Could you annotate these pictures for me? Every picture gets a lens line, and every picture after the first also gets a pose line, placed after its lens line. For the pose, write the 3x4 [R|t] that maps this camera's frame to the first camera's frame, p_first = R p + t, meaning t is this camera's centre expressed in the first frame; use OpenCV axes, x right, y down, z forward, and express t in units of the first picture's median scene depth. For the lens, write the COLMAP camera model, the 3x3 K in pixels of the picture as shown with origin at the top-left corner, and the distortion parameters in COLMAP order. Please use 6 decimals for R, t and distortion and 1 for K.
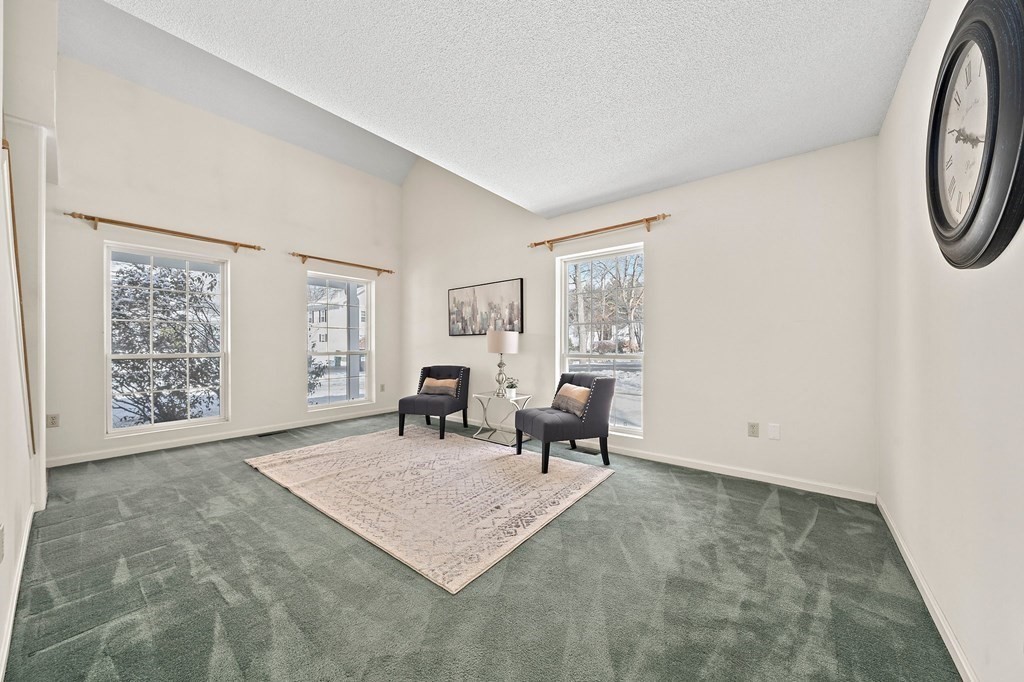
lens RADIAL K [[359.7, 0, 516.2], [0, 359.7, 344.7], [0, 0, 1]] dist [-0.010953, 0.001115]
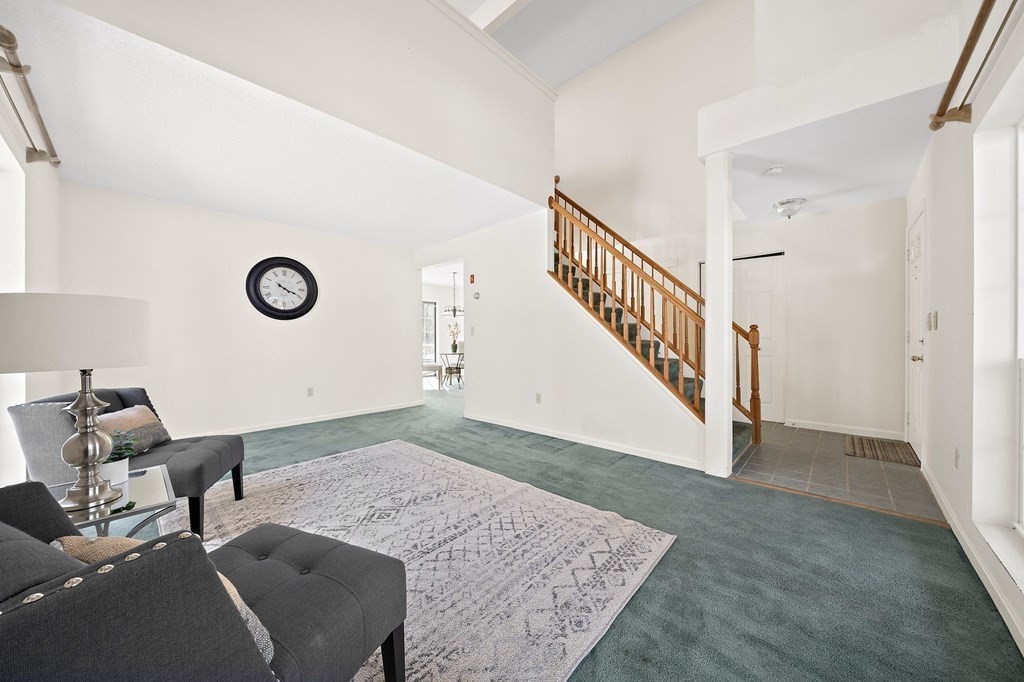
lens RADIAL K [[359.7, 0, 512.1], [0, 359.7, 340.1], [0, 0, 1]] dist [-0.010953, 0.001115]
pose [[-0.996744, 0.003288, 0.080560, -0.646964], [0.004033, 0.999951, 0.009088, -0.003937], [-0.080526, 0.009383, -0.996708, 1.900808]]
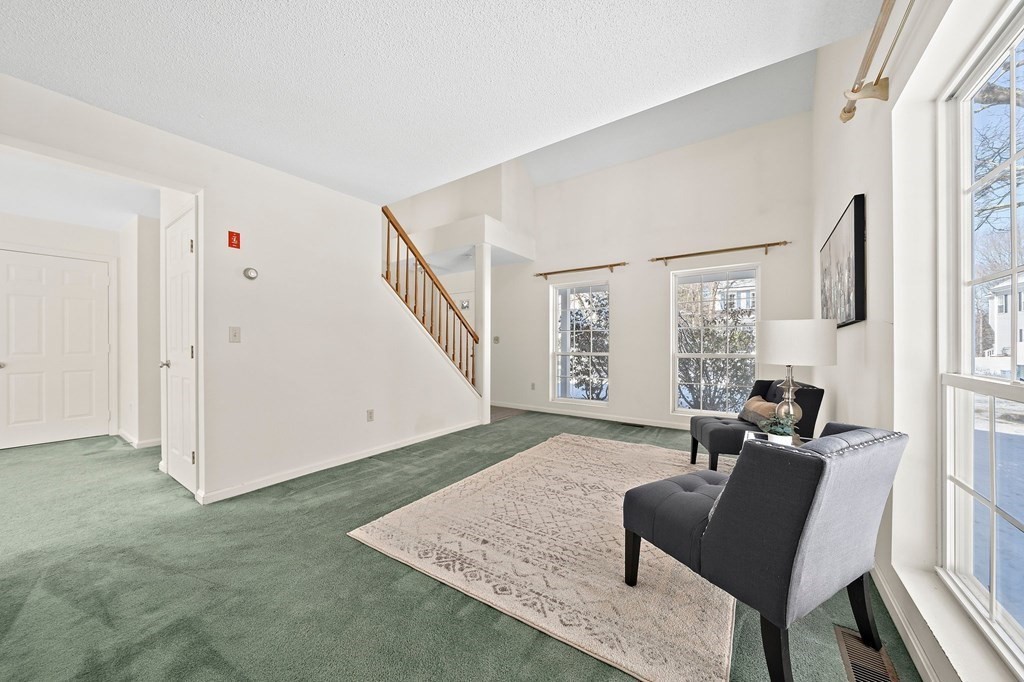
lens RADIAL K [[359.7, 0, 507.4], [0, 359.7, 346.2], [0, 0, 1]] dist [-0.010953, 0.001115]
pose [[0.050920, 0.002535, -0.998700, 0.667350], [-0.000696, 0.999997, 0.002503, -0.004713], [0.998702, 0.000567, 0.050922, 0.858817]]
